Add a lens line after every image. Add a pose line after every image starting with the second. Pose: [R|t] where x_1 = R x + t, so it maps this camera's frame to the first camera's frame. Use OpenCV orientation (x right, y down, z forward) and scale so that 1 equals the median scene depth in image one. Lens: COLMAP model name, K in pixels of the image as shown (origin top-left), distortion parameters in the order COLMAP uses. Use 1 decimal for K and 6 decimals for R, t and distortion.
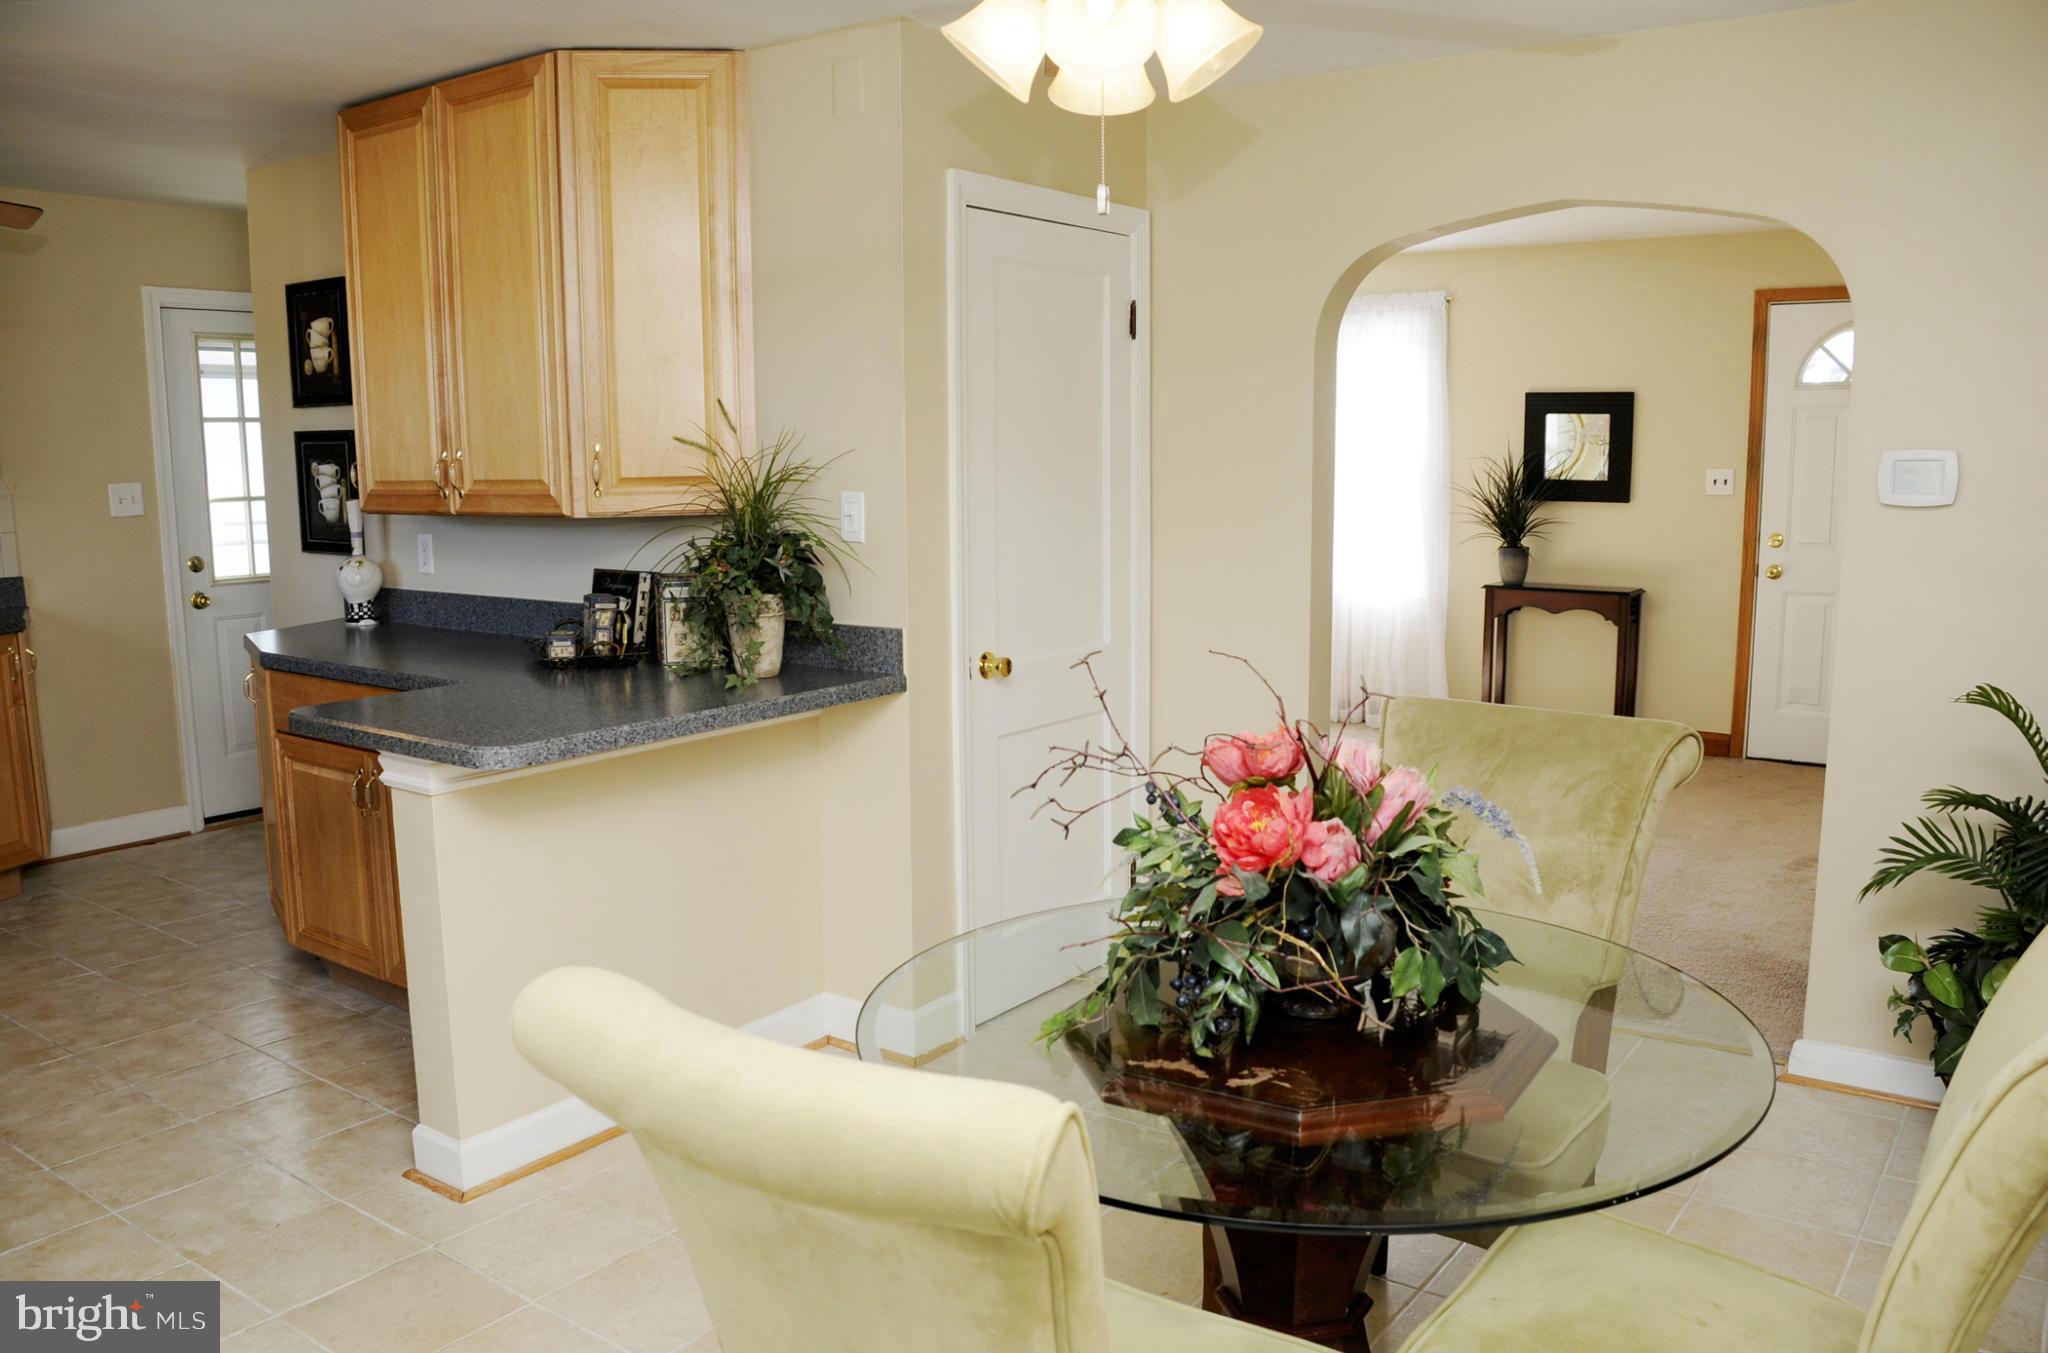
lens RADIAL K [[1590.2, 0, 1018.3], [0, 1590.2, 711.4], [0, 0, 1]] dist [-0.153006, 0.098502]
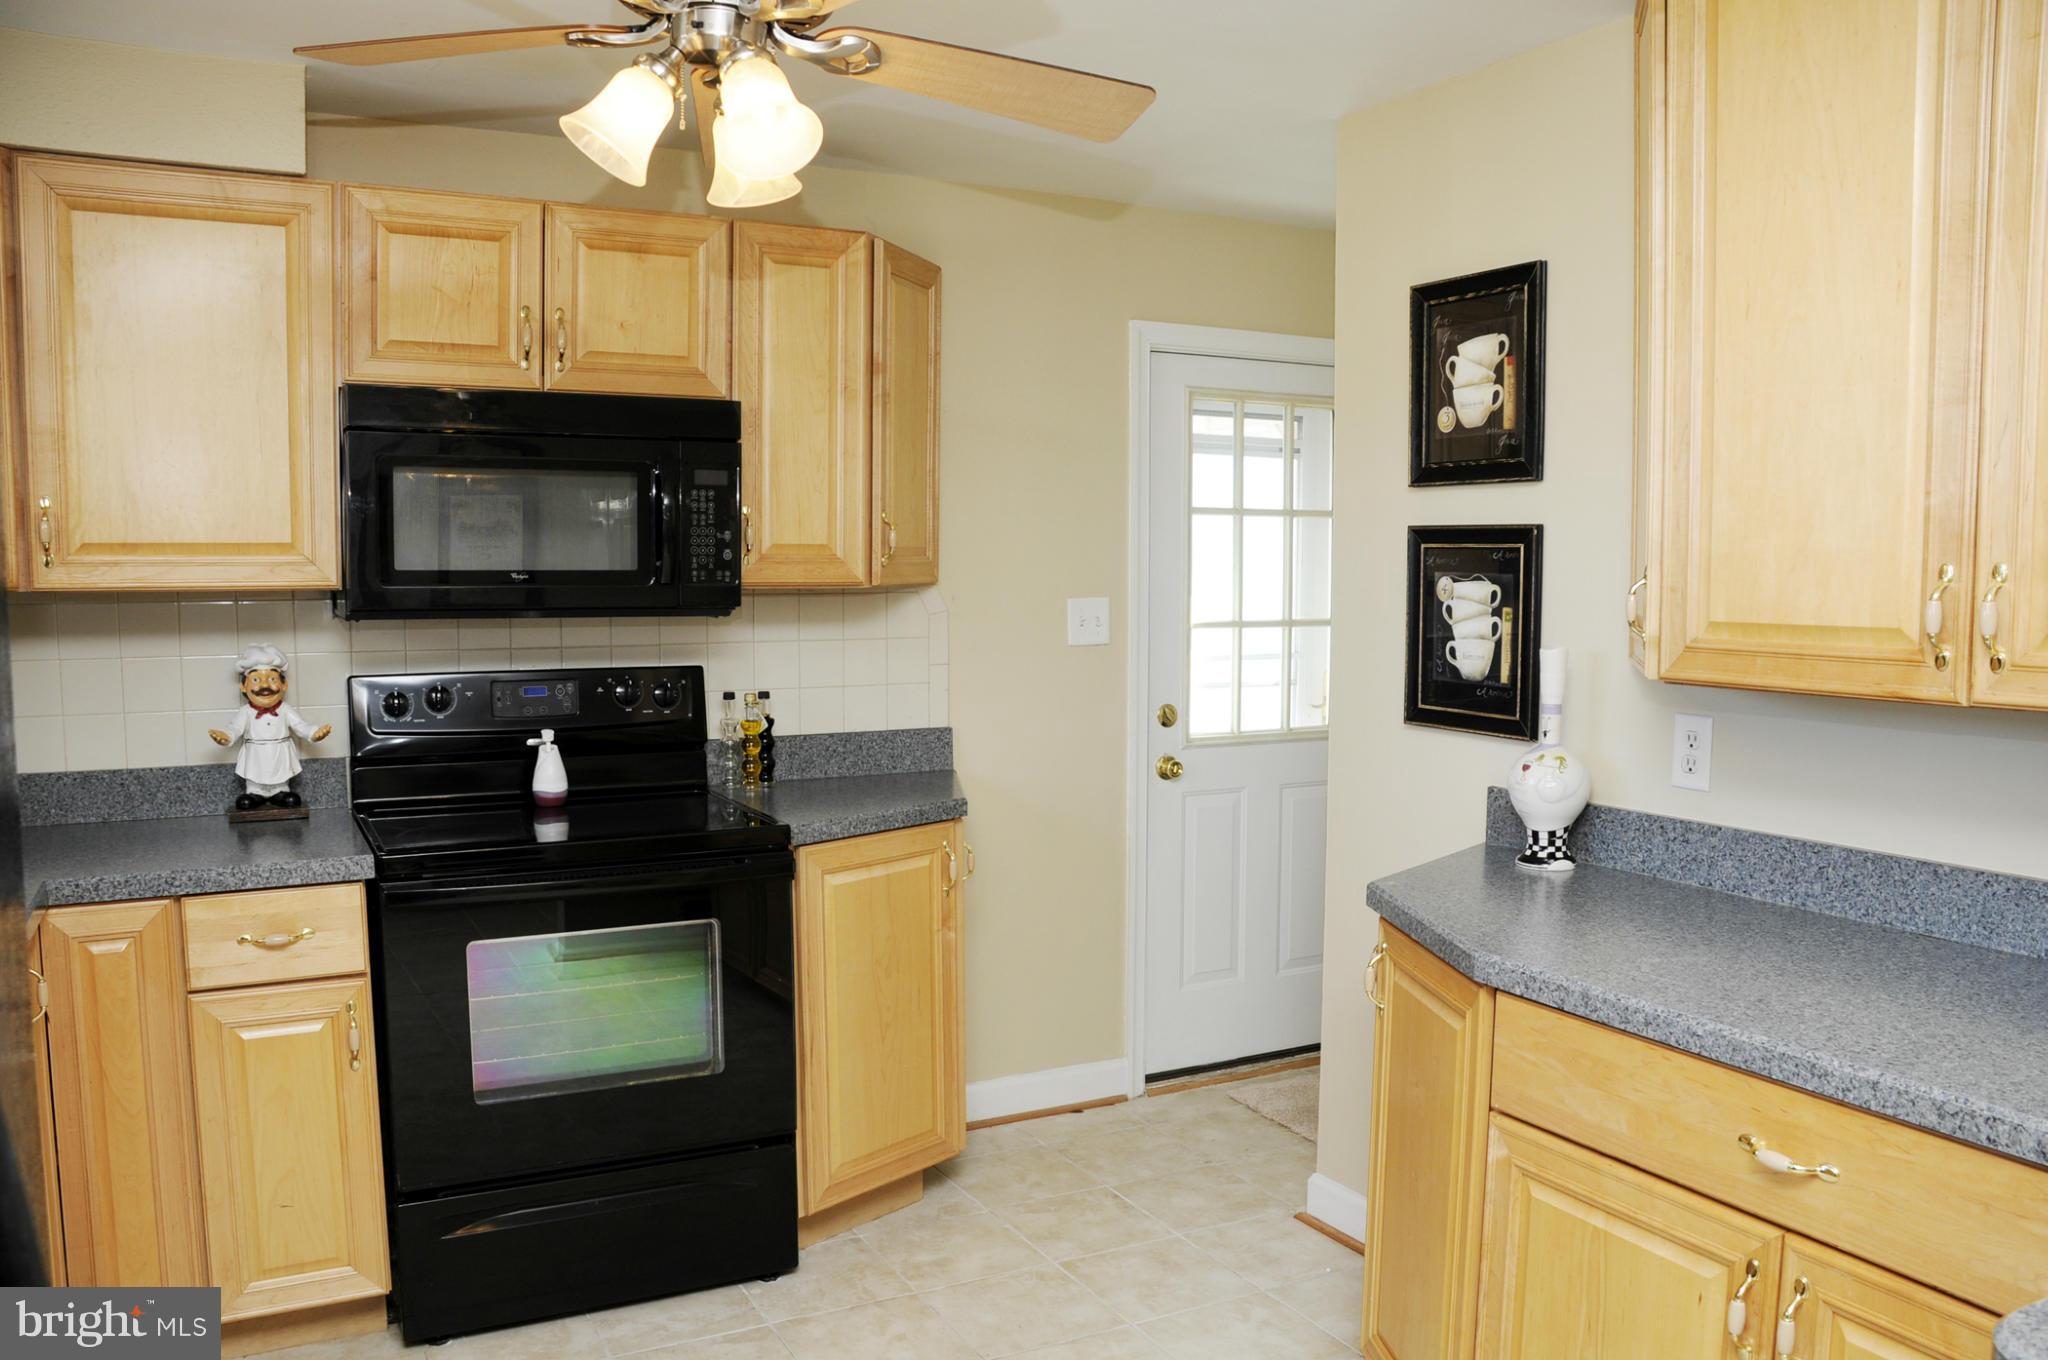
lens RADIAL K [[1575.5, 0, 1031.9], [0, 1575.5, 687.6], [0, 0, 1]] dist [-0.151660, 0.097190]
pose [[0.898292, 0.040093, -0.437567, -0.332419], [-0.078727, 0.994400, -0.070508, -0.063631], [0.432290, 0.097785, 0.896417, 0.391140]]
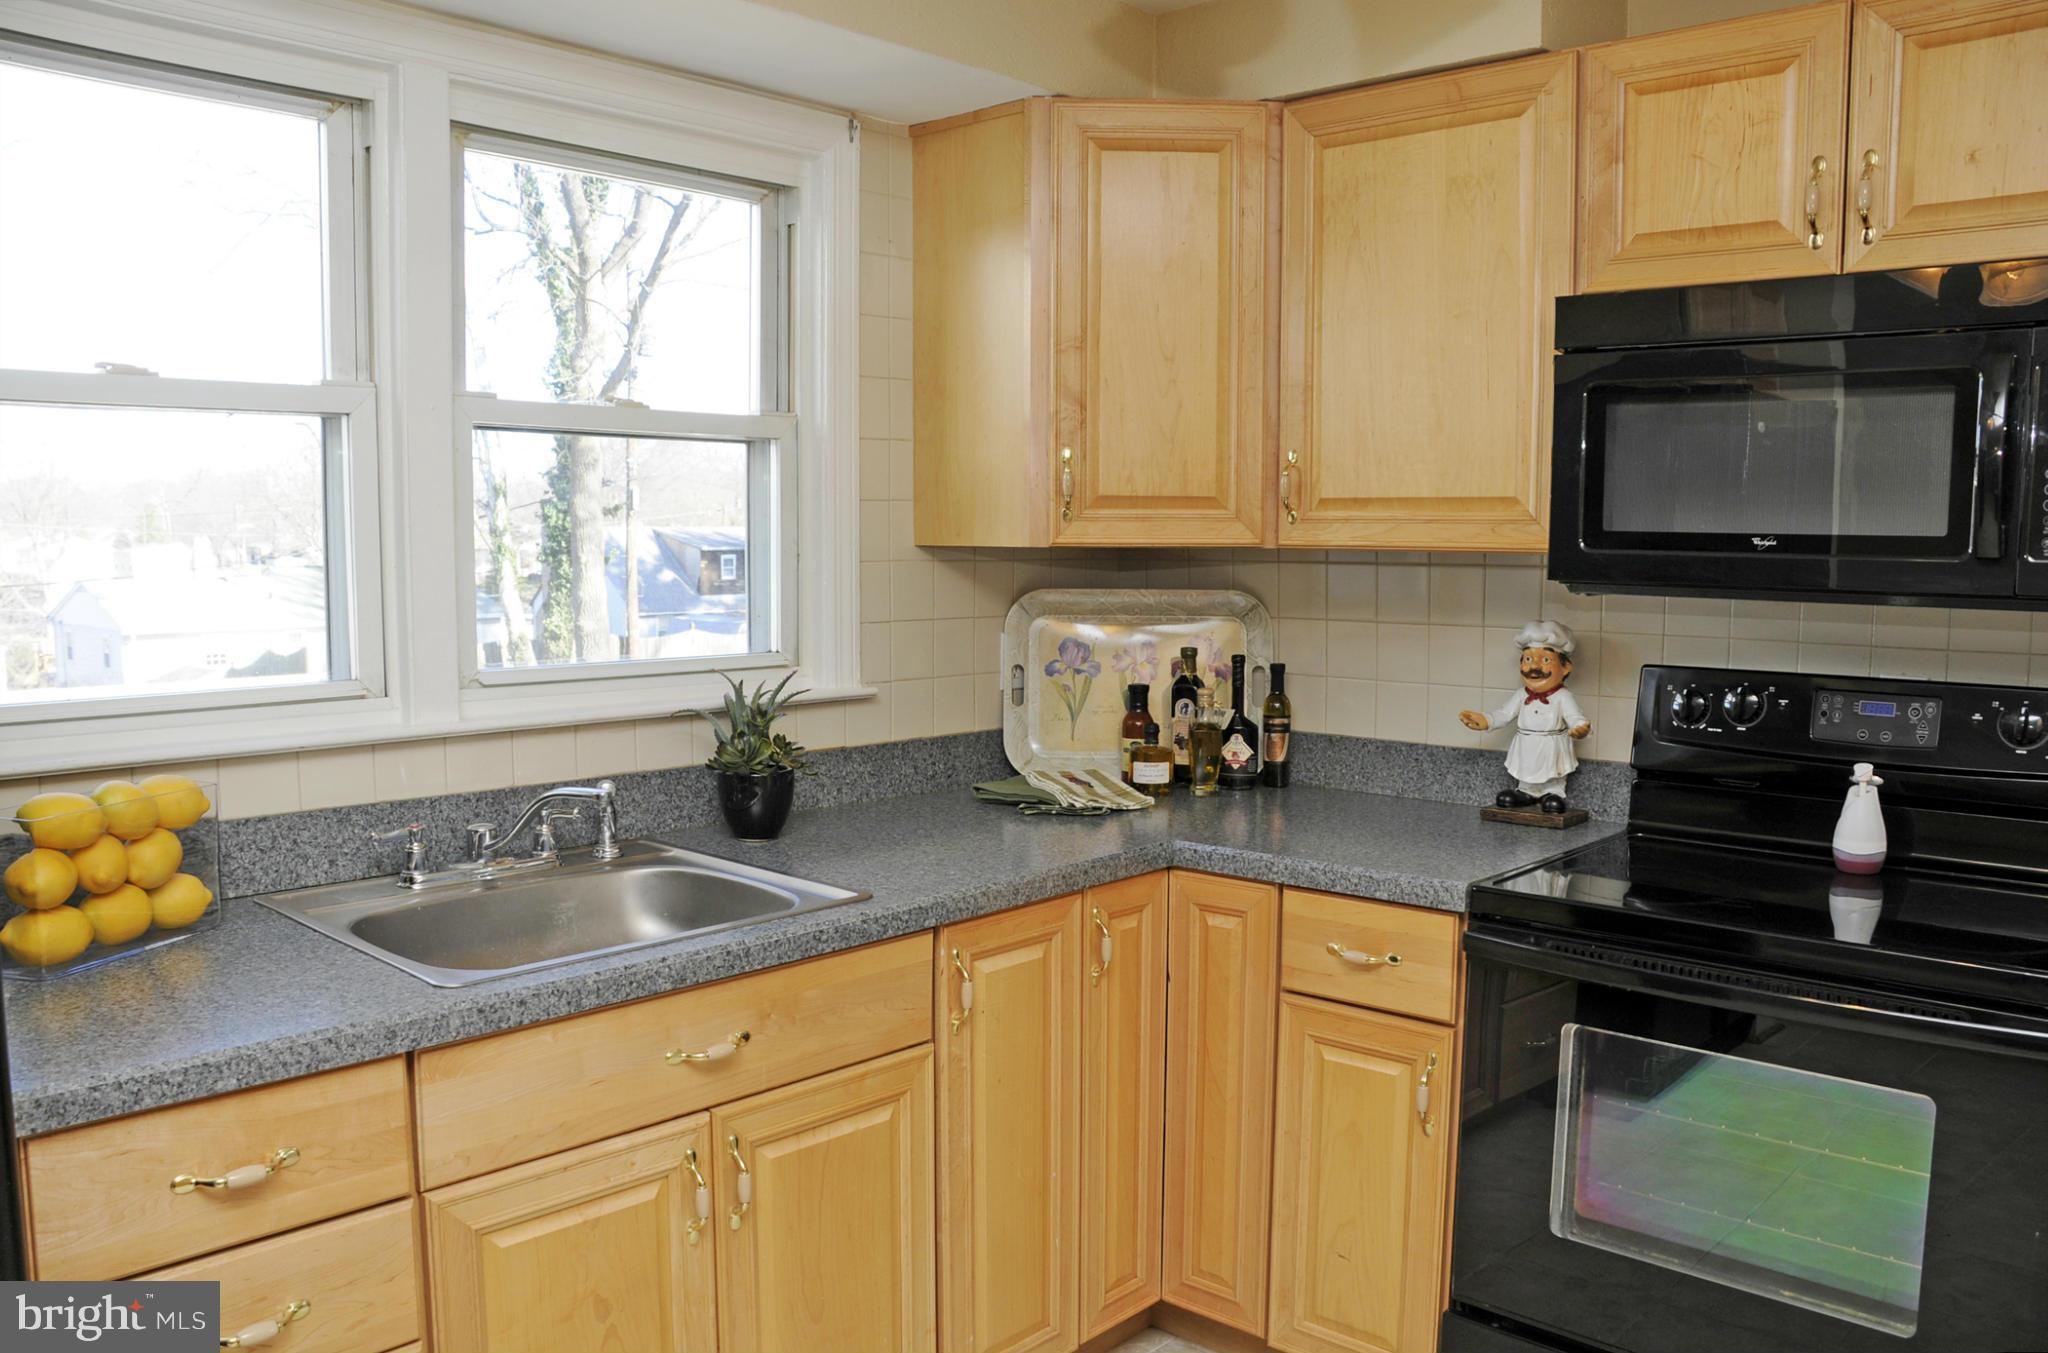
lens RADIAL K [[1590.2, 0, 1020.0], [0, 1590.2, 698.1], [0, 0, 1]] dist [-0.153006, 0.098502]
pose [[-0.114570, 0.104525, -0.987901, -0.328661], [-0.167944, 0.978097, 0.122965, -0.108090], [0.979116, 0.180000, -0.094506, 0.681697]]
